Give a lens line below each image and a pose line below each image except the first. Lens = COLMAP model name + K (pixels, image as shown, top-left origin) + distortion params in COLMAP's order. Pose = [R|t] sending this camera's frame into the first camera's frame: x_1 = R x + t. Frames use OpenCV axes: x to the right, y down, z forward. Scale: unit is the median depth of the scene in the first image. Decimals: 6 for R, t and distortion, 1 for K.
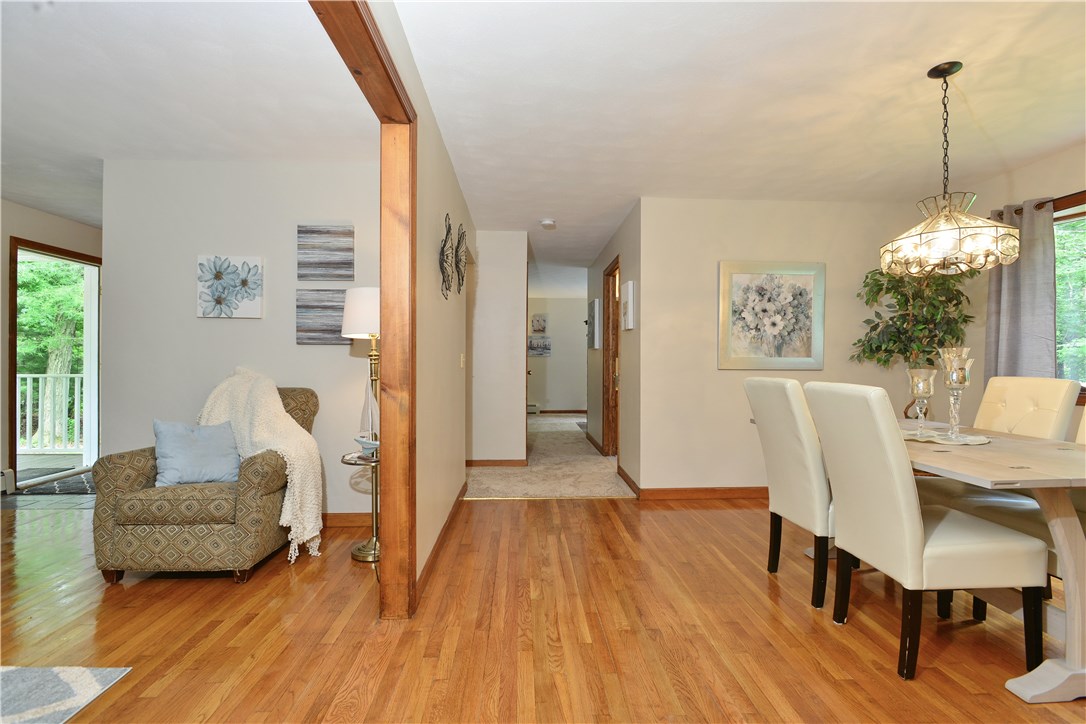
lens RADIAL K [[514.2, 0, 548.6], [0, 514.2, 361.2], [0, 0, 1]] dist [-0.016574, 0.000916]
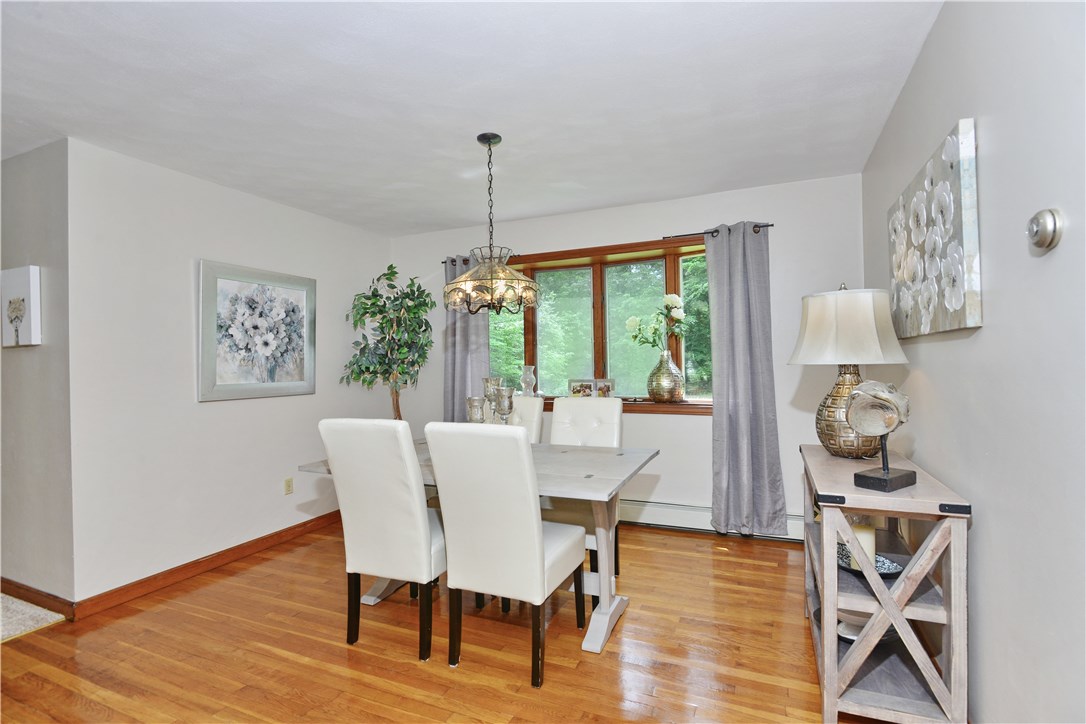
lens RADIAL K [[514.2, 0, 548.6], [0, 514.2, 361.2], [0, 0, 1]] dist [-0.016574, 0.000916]
pose [[0.438286, -0.008010, 0.898800, -0.119313], [0.018708, 0.999825, -0.000212, -0.034261], [-0.898641, 0.016907, 0.438359, 0.207384]]
